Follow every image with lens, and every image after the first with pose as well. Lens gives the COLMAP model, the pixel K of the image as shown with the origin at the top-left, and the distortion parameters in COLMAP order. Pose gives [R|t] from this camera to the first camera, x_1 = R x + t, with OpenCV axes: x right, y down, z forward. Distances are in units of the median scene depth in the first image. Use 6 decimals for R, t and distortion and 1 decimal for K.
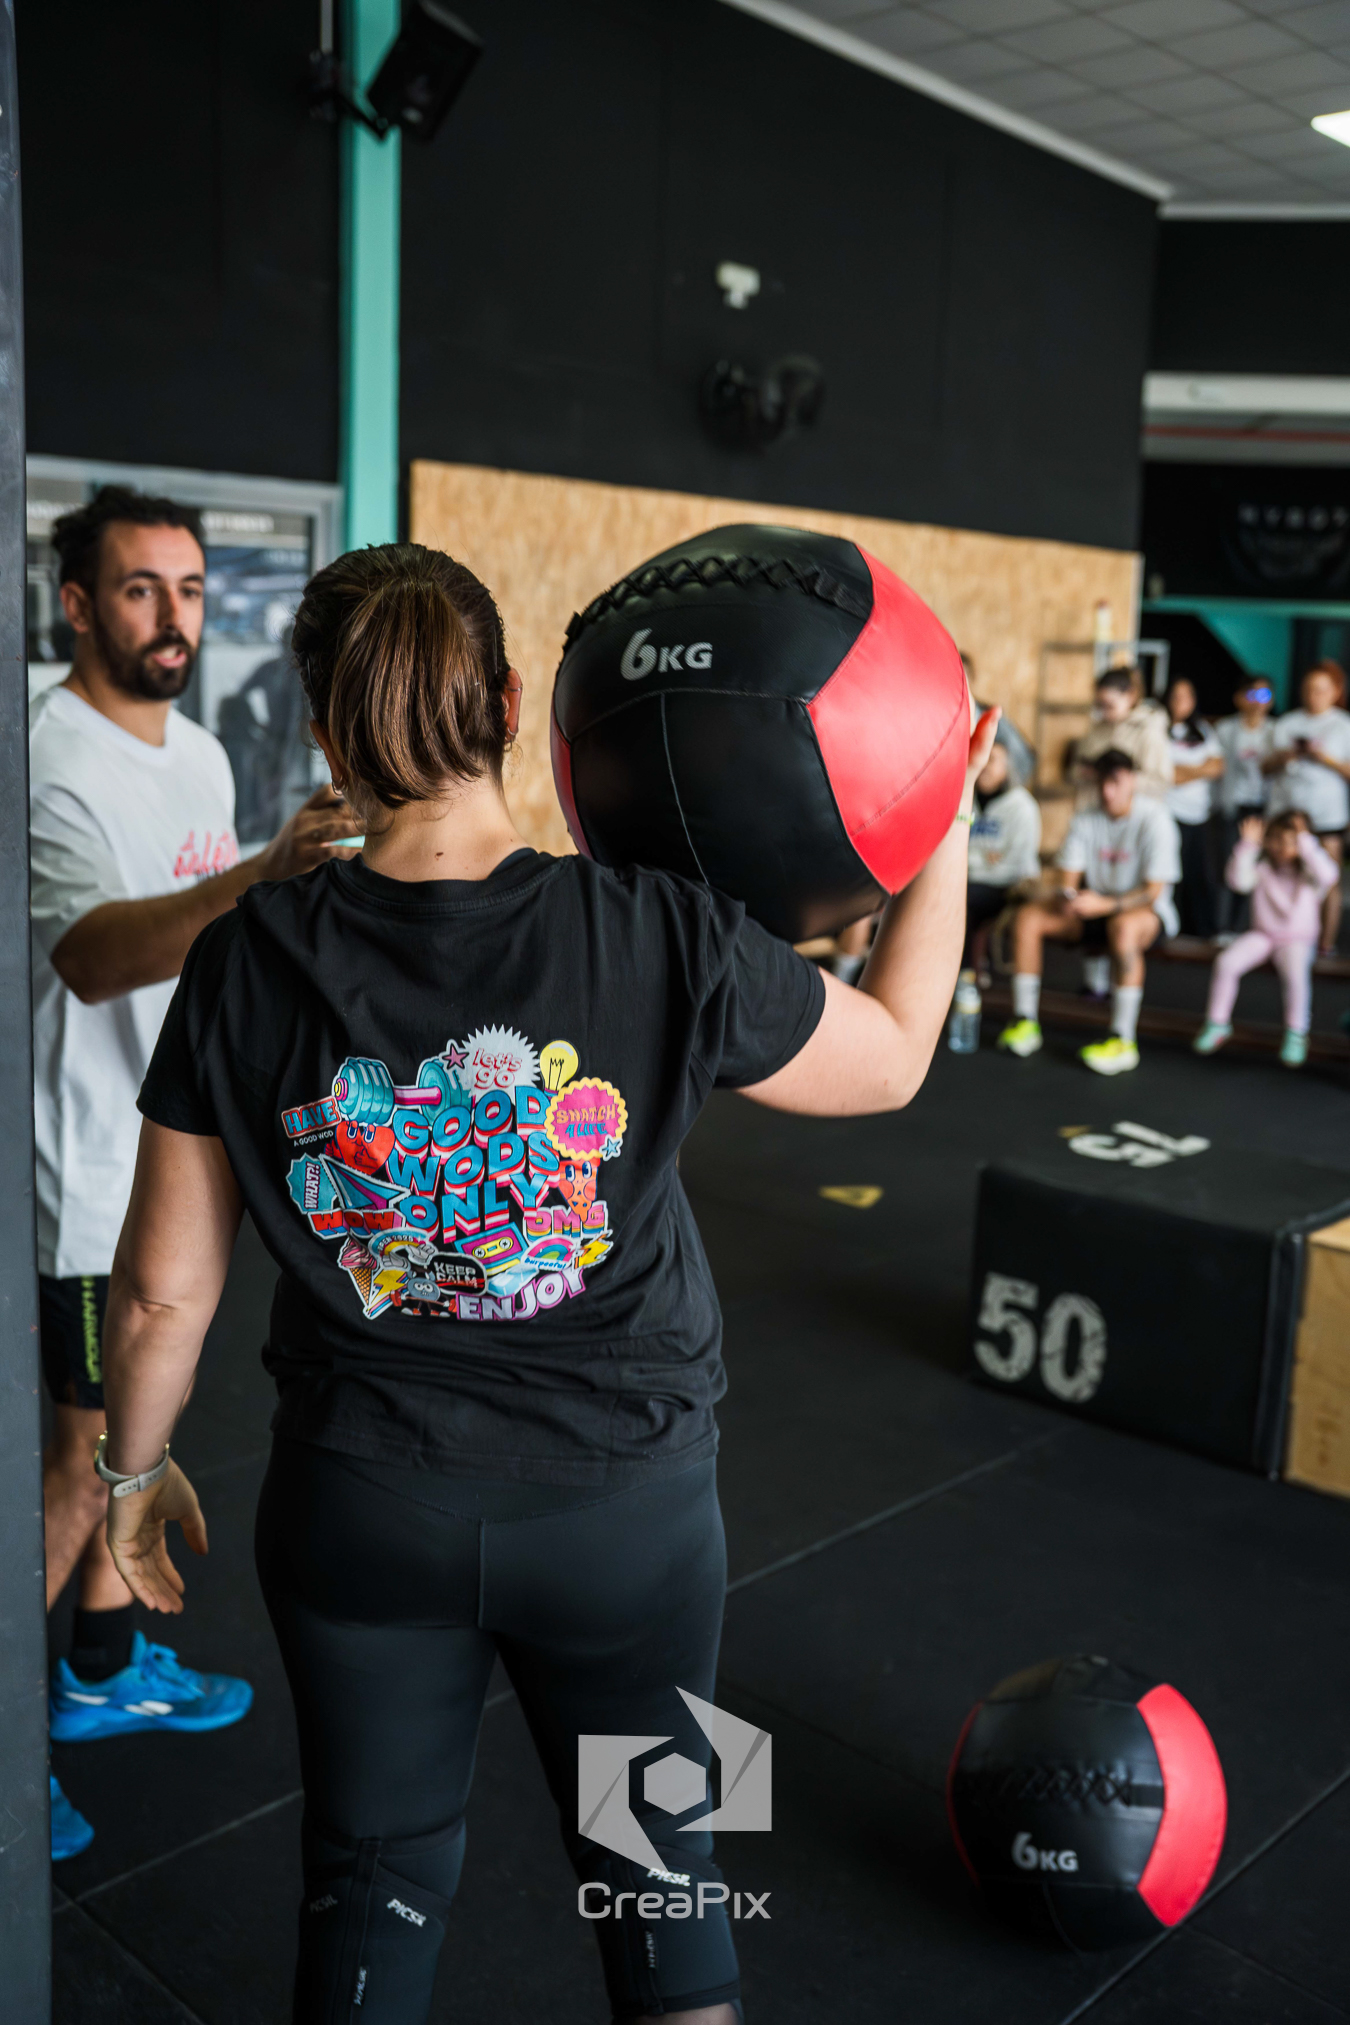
lens RADIAL K [[1931.6, 0, 675.0], [0, 1931.6, 1012.5], [0, 0, 1]] dist [-0.132004, 0.251314]
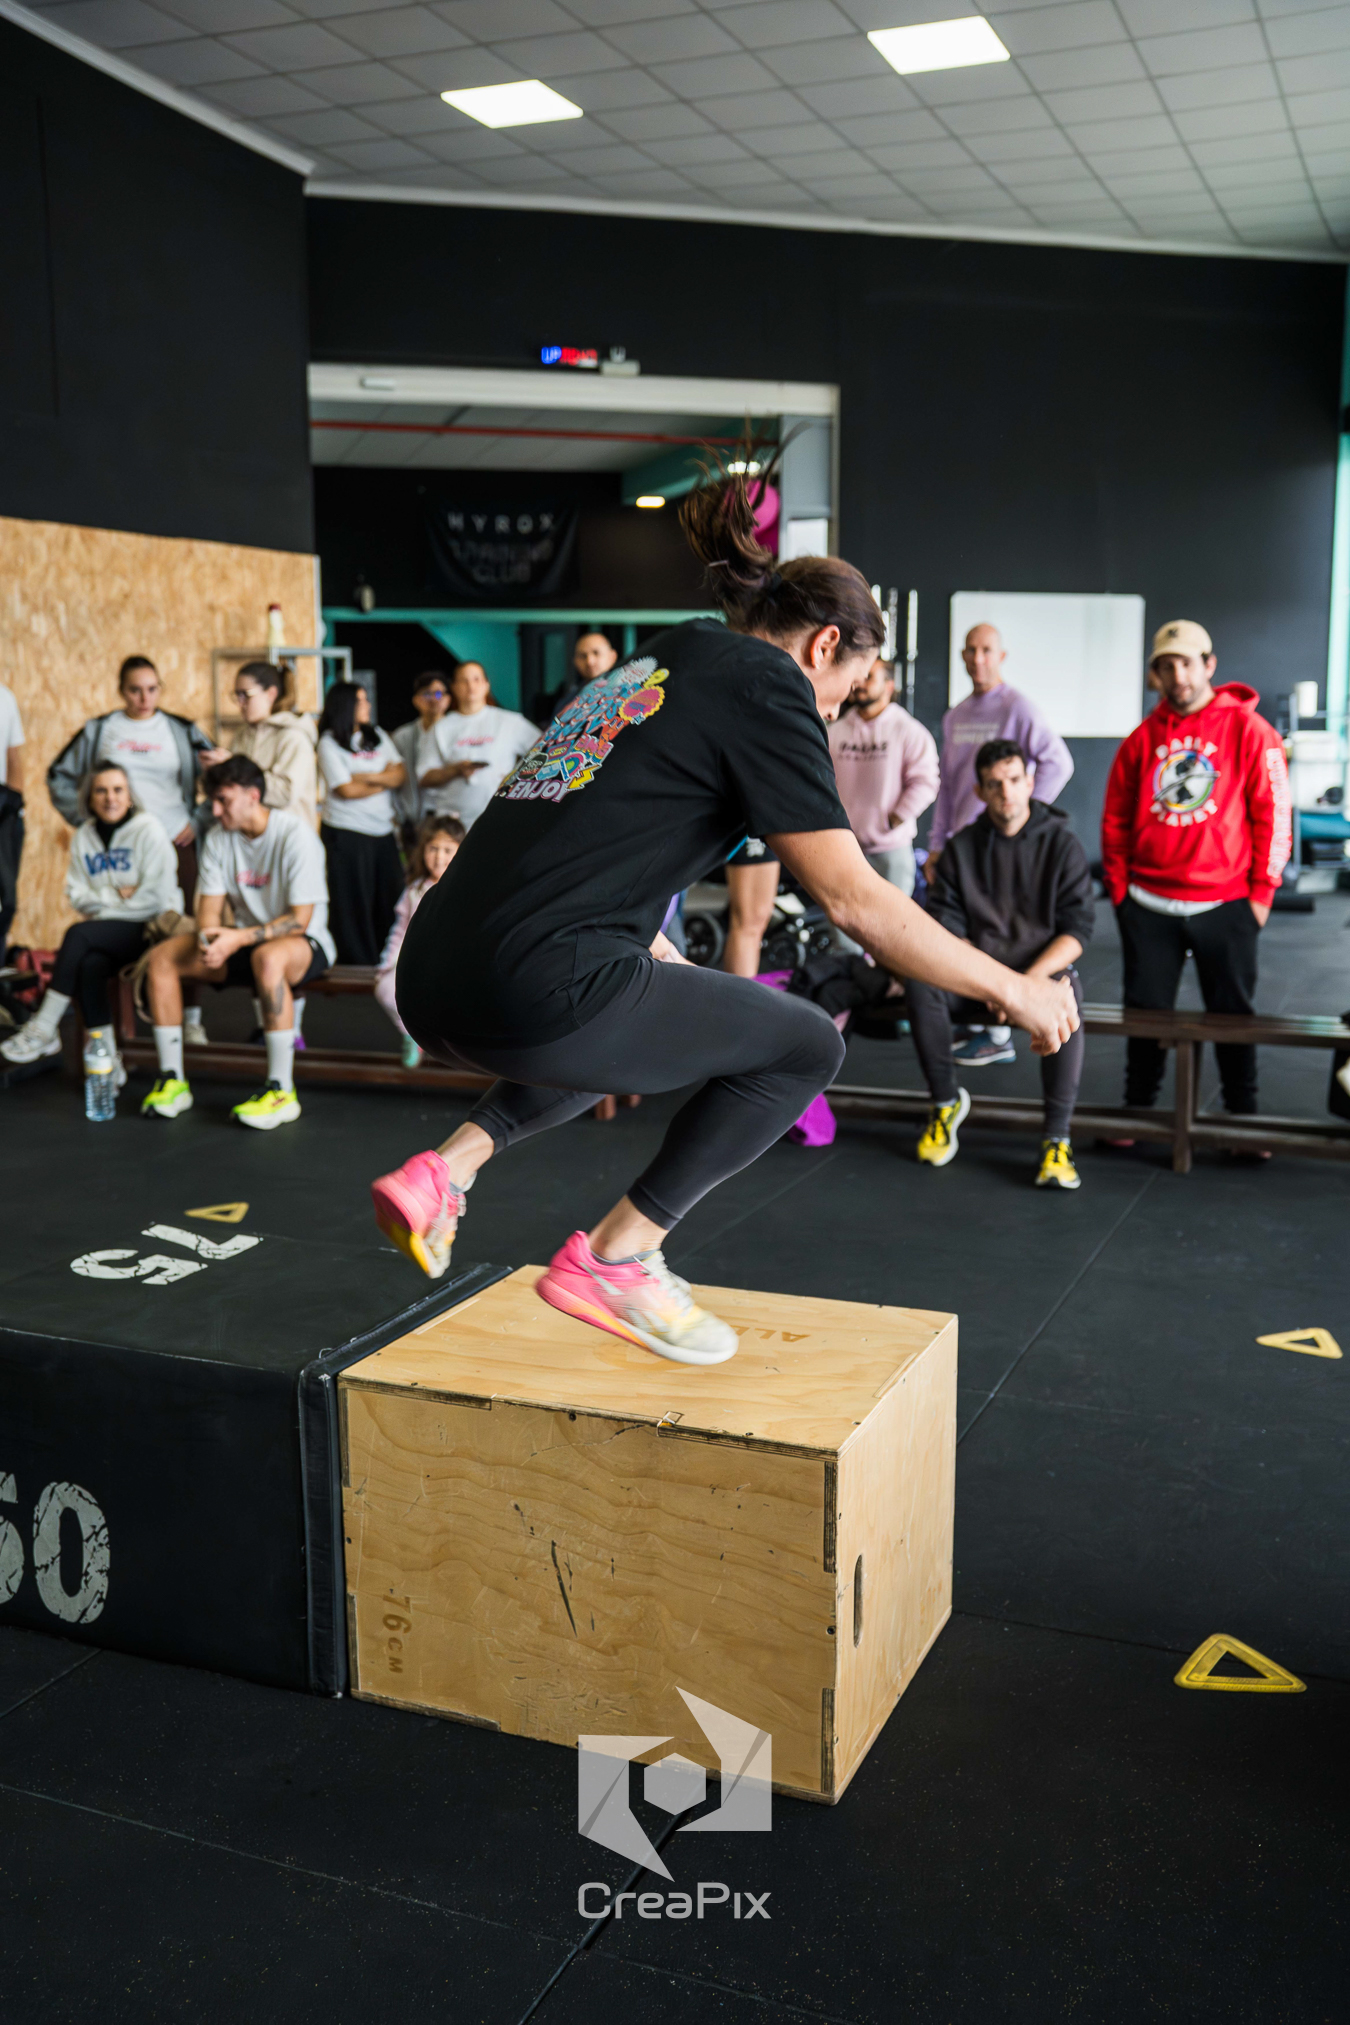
lens RADIAL K [[1931.6, 0, 675.0], [0, 1931.6, 1012.5], [0, 0, 1]] dist [-0.132004, 0.251314]
pose [[0.932571, -0.092893, 0.348831, 0.096589], [0.098583, 0.995128, 0.001447, -0.004115], [-0.347266, 0.033039, 0.937185, 0.119991]]
